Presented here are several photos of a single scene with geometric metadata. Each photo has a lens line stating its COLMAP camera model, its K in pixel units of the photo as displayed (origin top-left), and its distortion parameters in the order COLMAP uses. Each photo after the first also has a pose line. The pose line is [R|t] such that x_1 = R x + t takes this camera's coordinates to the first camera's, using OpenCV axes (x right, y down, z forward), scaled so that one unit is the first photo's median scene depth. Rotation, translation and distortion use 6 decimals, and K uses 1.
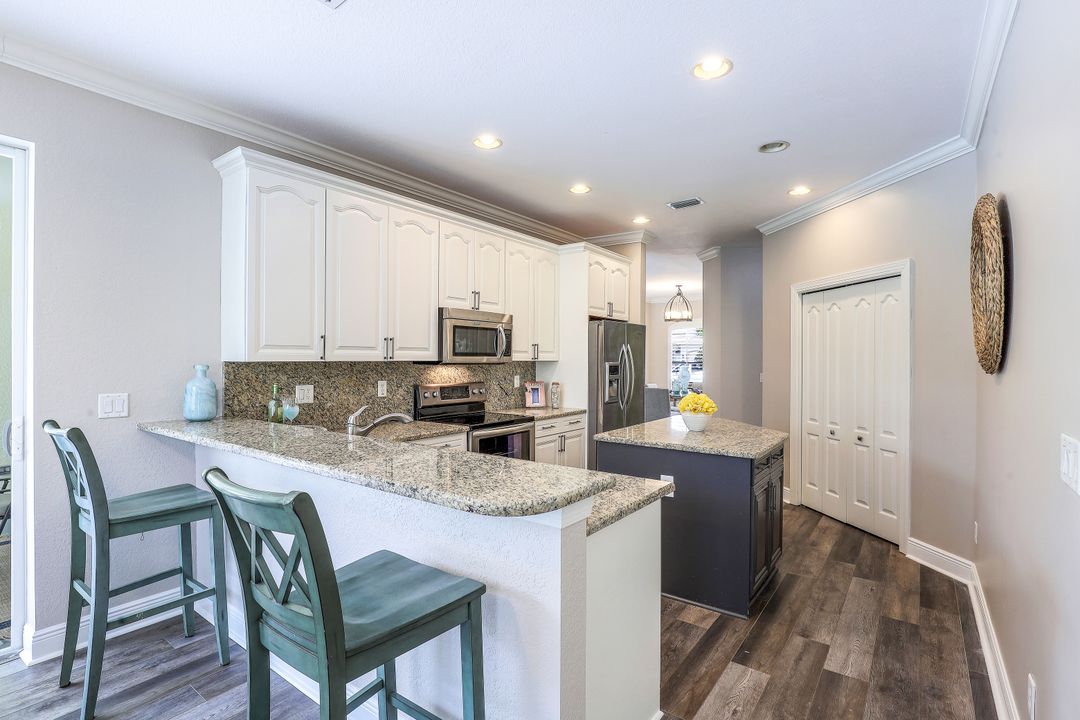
lens RADIAL K [[505.8, 0, 546.2], [0, 505.8, 357.3], [0, 0, 1]] dist [-0.018368, 0.003216]
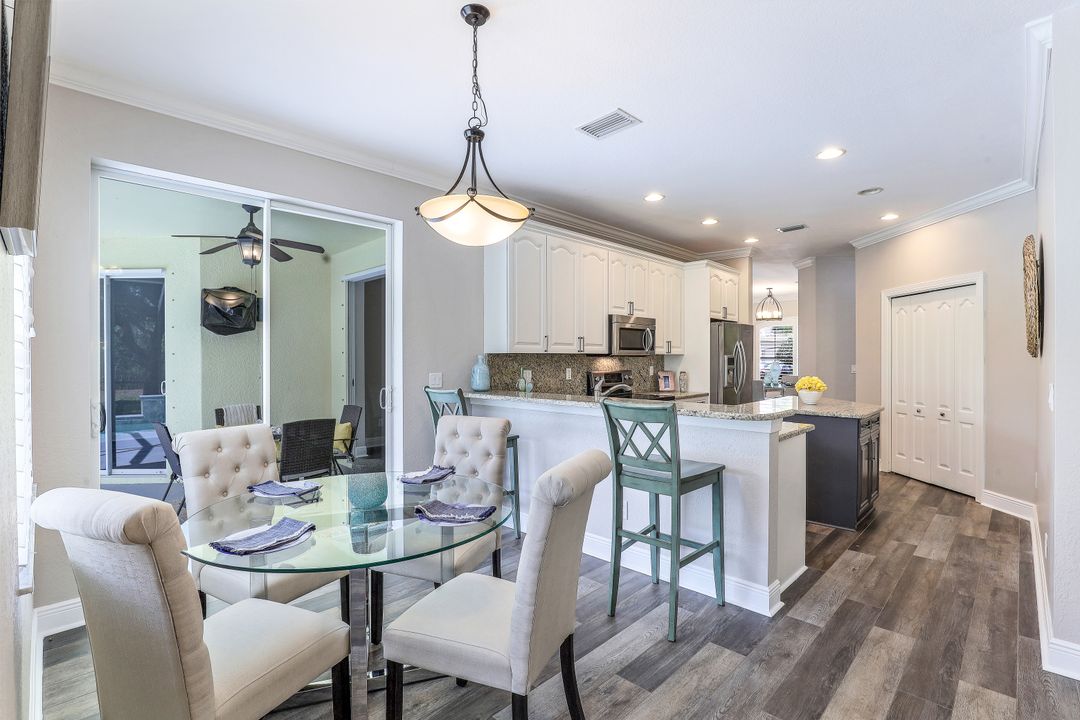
lens RADIAL K [[491.6, 0, 551.3], [0, 491.6, 356.1], [0, 0, 1]] dist [-0.027327, 0.004881]
pose [[0.991543, -0.004702, -0.129691, -0.214660], [0.004725, 0.999989, -0.000136, 0.014865], [0.129690, -0.000478, 0.991554, -0.373852]]
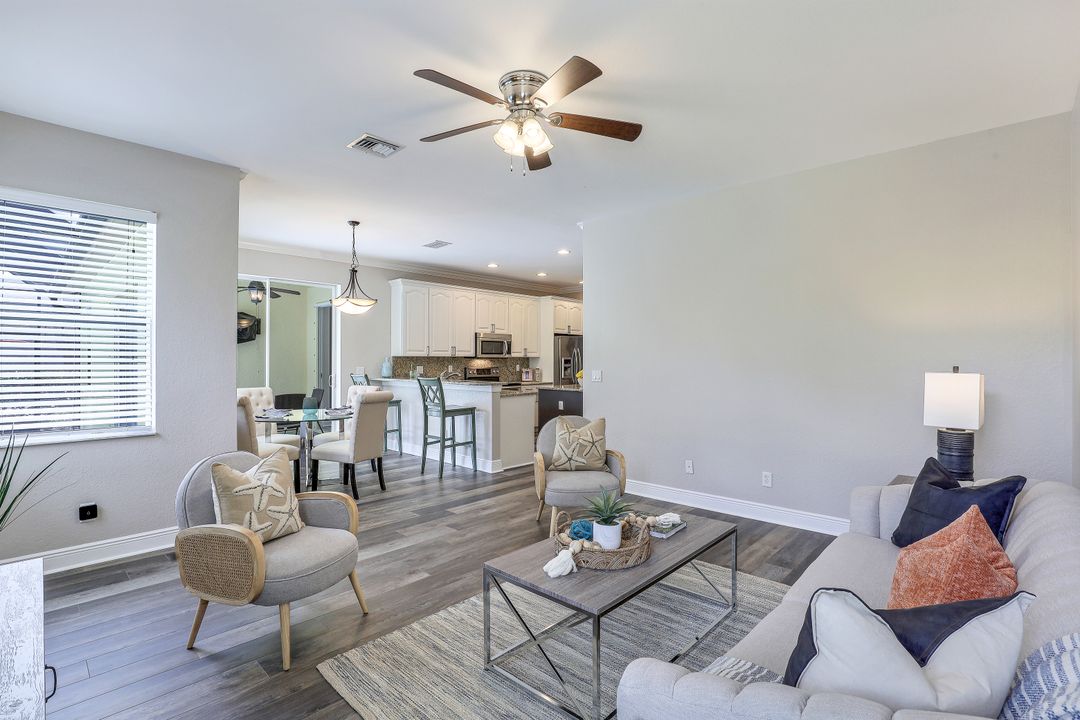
lens RADIAL K [[491.6, 0, 545.0], [0, 491.6, 355.4], [0, 0, 1]] dist [-0.027327, 0.004881]
pose [[0.993182, -0.001229, -0.116566, 0.382504], [0.000629, 0.999986, -0.005184, 0.015130], [0.116571, 0.005076, 0.993169, -1.233406]]
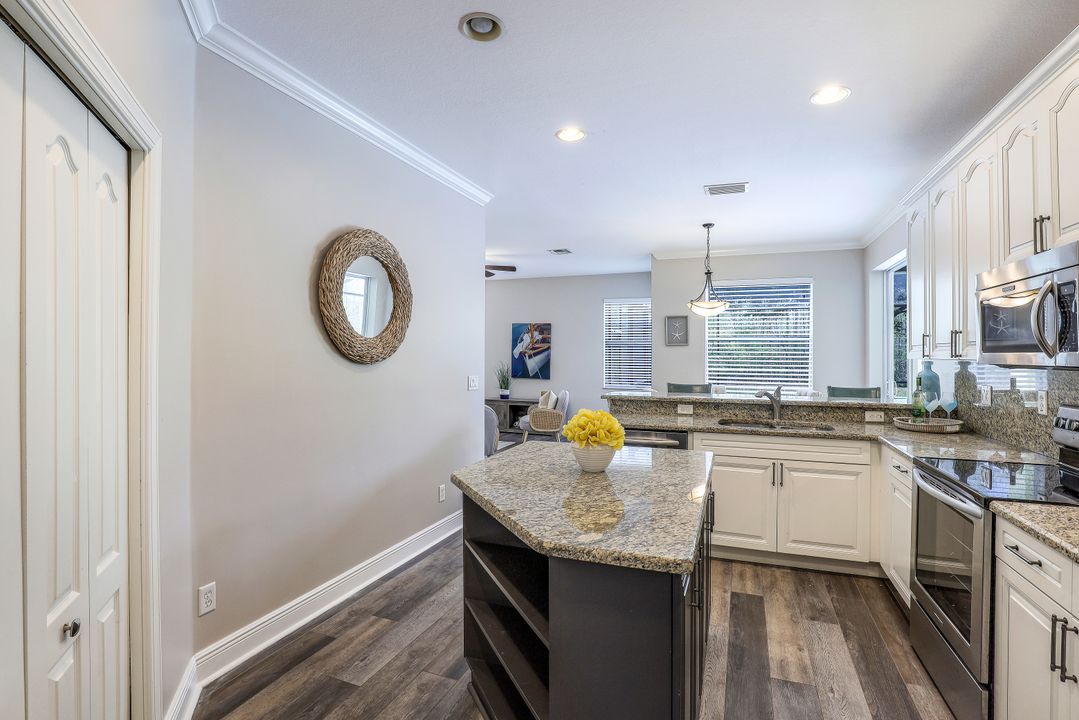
lens RADIAL K [[505.3, 0, 545.8], [0, 505.3, 358.5], [0, 0, 1]] dist [-0.018368, 0.003216]
pose [[-0.962776, -0.005466, -0.270246, 0.522846], [-0.007452, 0.999952, 0.006322, 0.005607], [0.270199, 0.008101, -0.962770, 1.579468]]
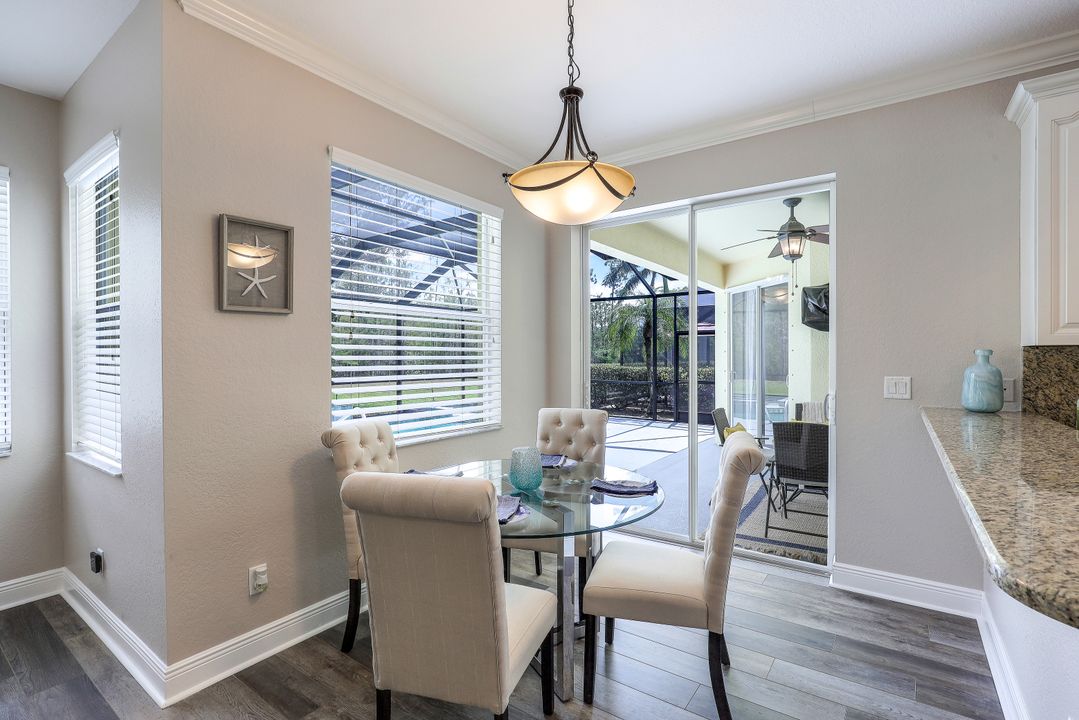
lens RADIAL K [[491.2, 0, 542.9], [0, 491.2, 356.2], [0, 0, 1]] dist [-0.027327, 0.004881]
pose [[0.026052, 0.000027, -0.999661, 0.115431], [0.003927, 0.999992, 0.000130, 0.018576], [0.999653, -0.003929, 0.026051, 0.150840]]
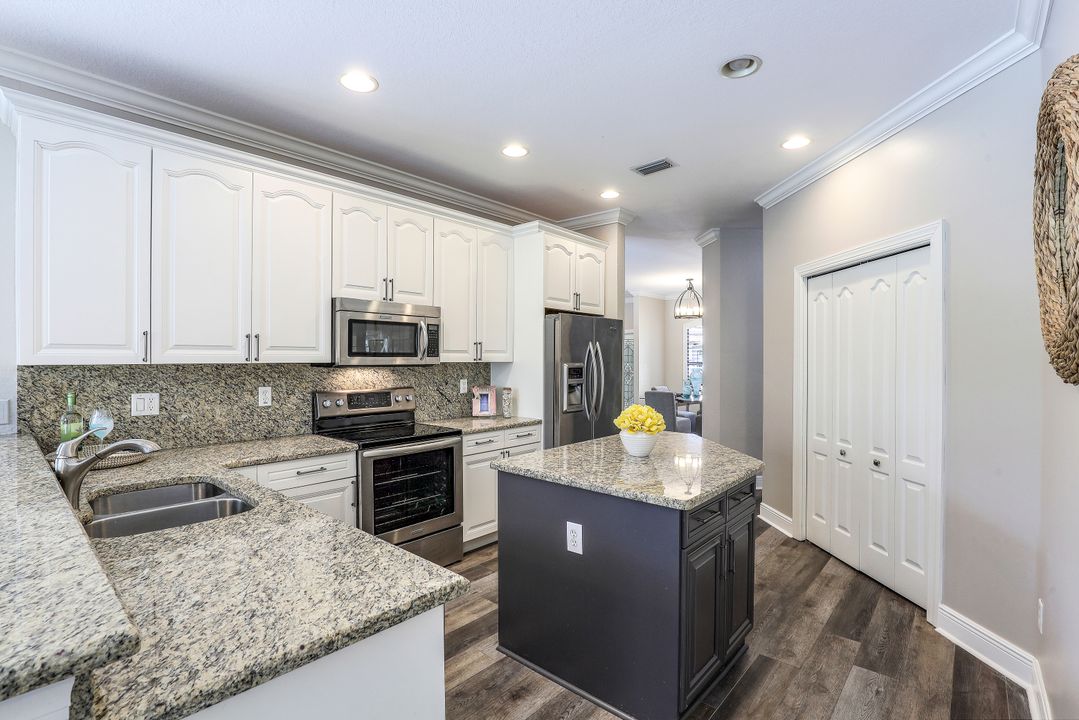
lens RADIAL K [[491.2, 0, 543.2], [0, 491.2, 360.4], [0, 0, 1]] dist [-0.027327, 0.004881]
pose [[0.995994, -0.003276, -0.089358, 0.220989], [0.003721, 0.999981, 0.004818, 0.000846], [0.089340, -0.005131, 0.995988, 0.263884]]
